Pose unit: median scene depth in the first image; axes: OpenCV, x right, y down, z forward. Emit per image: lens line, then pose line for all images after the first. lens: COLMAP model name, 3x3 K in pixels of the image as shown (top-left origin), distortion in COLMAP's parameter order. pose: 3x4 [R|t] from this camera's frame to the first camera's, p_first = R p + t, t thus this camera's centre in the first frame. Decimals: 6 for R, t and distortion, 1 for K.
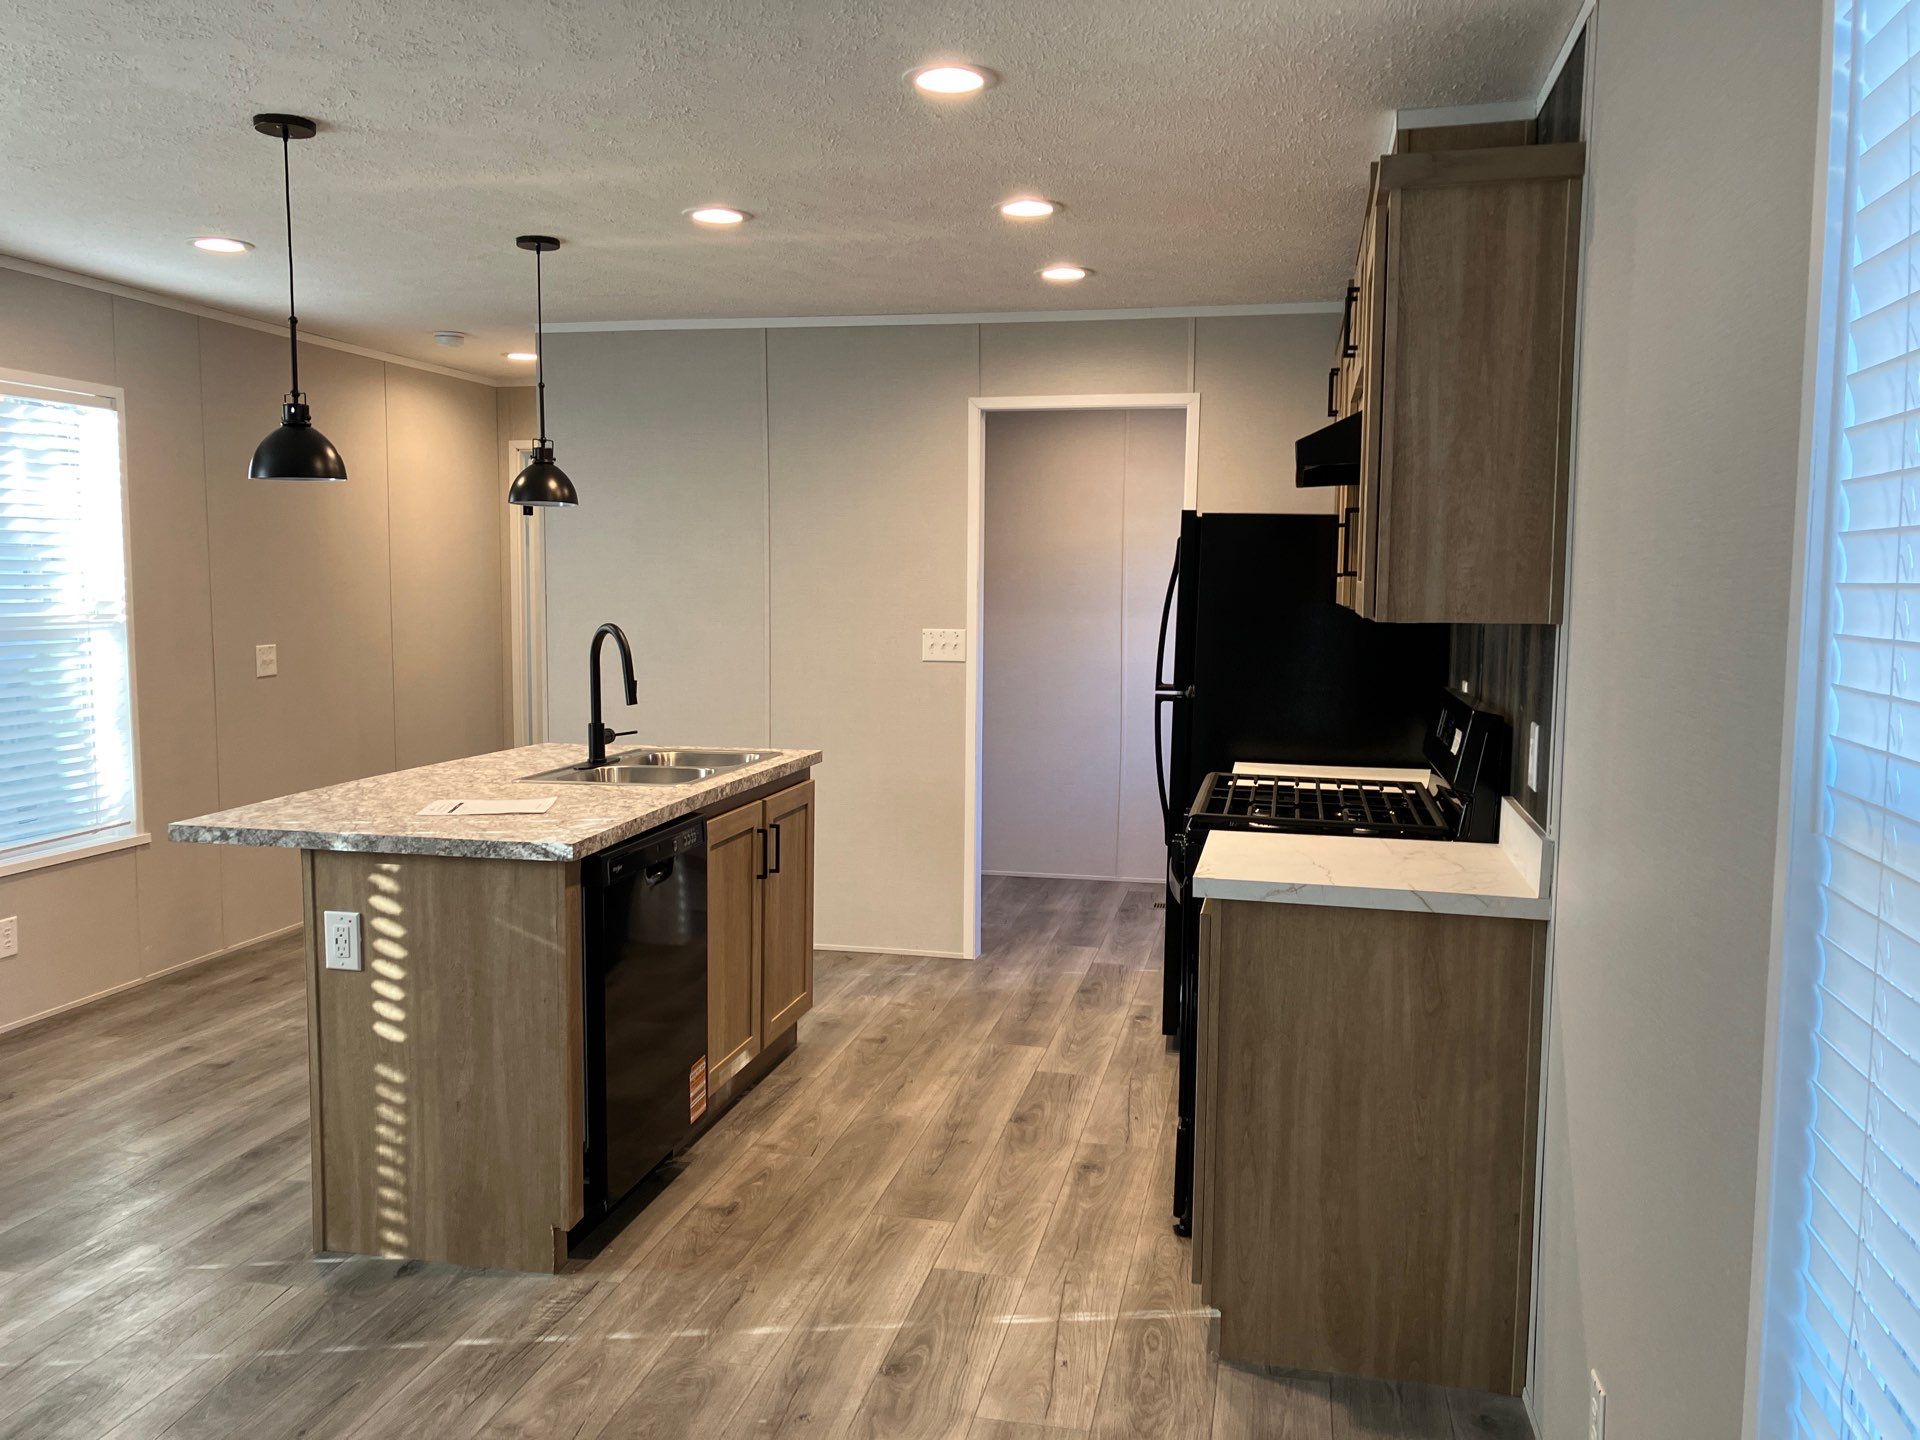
lens RADIAL K [[1563.2, 0, 959.6], [0, 1563.2, 729.4], [0, 0, 1]] dist [0.040855, -0.060676]
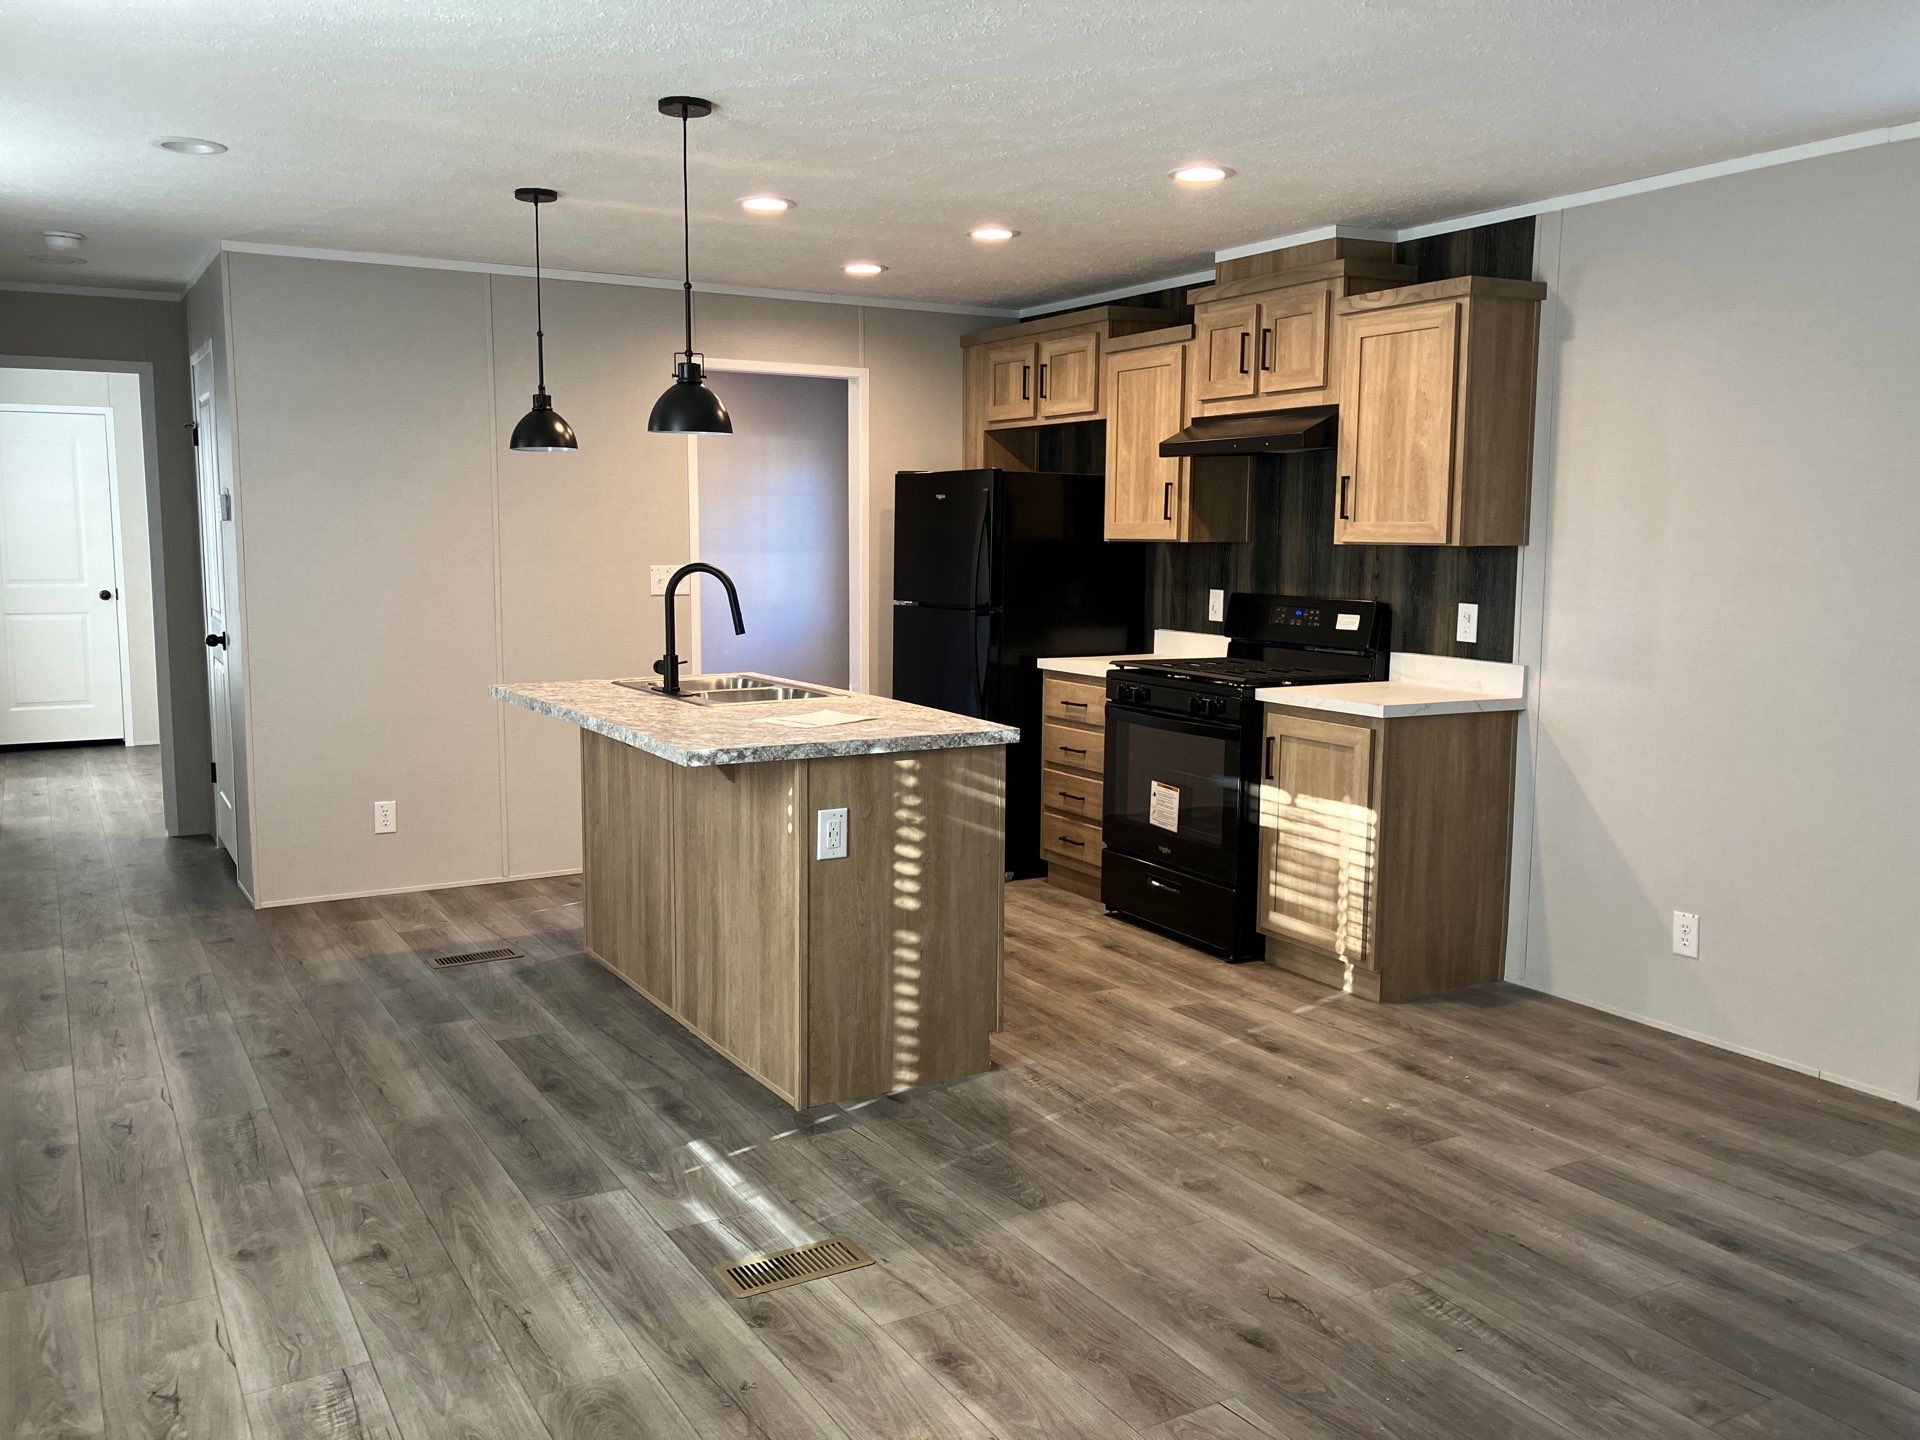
lens RADIAL K [[1563.2, 0, 941.1], [0, 1563.2, 707.7], [0, 0, 1]] dist [0.040855, -0.060676]
pose [[0.744993, -0.081249, 0.662106, -1.110631], [0.065333, 0.996670, 0.048793, -0.010736], [-0.663865, 0.006907, 0.747820, 0.077384]]
